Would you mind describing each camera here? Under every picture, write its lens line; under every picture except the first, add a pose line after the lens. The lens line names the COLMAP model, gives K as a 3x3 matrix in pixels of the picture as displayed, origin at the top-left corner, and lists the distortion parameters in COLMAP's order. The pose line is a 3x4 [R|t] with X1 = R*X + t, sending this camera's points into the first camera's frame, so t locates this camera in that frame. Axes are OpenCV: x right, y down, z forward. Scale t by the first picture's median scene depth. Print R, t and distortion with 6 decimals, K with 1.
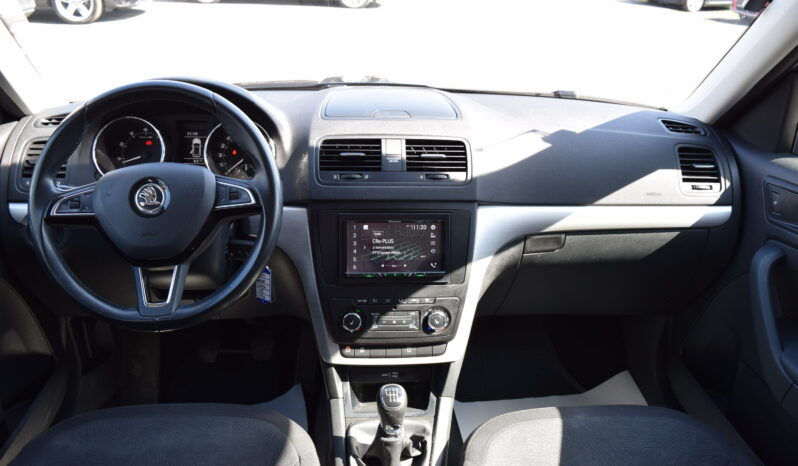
lens RADIAL K [[670.6, 0, 382.4], [0, 670.6, 230.3], [0, 0, 1]] dist [-0.073351, 0.002693]
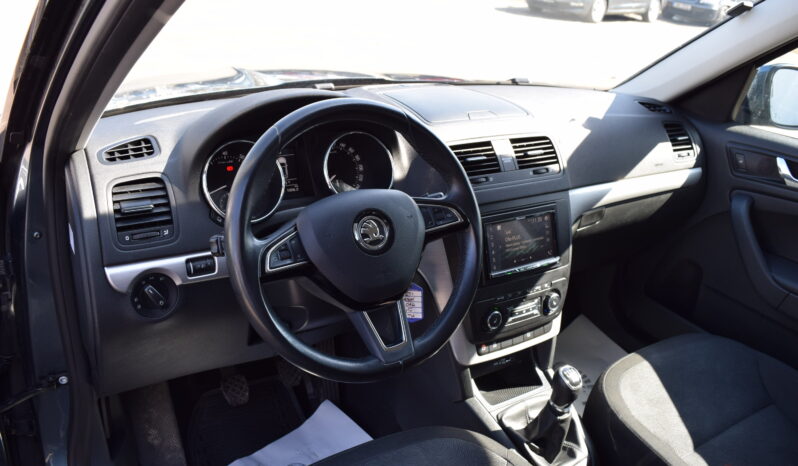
lens RADIAL K [[670.6, 0, 382.4], [0, 670.6, 230.3], [0, 0, 1]] dist [-0.073351, 0.002693]
pose [[0.870525, -0.155722, 0.466838, -0.647340], [0.134934, 0.987789, 0.077878, -0.102474], [-0.473265, -0.004802, 0.880907, 0.171121]]
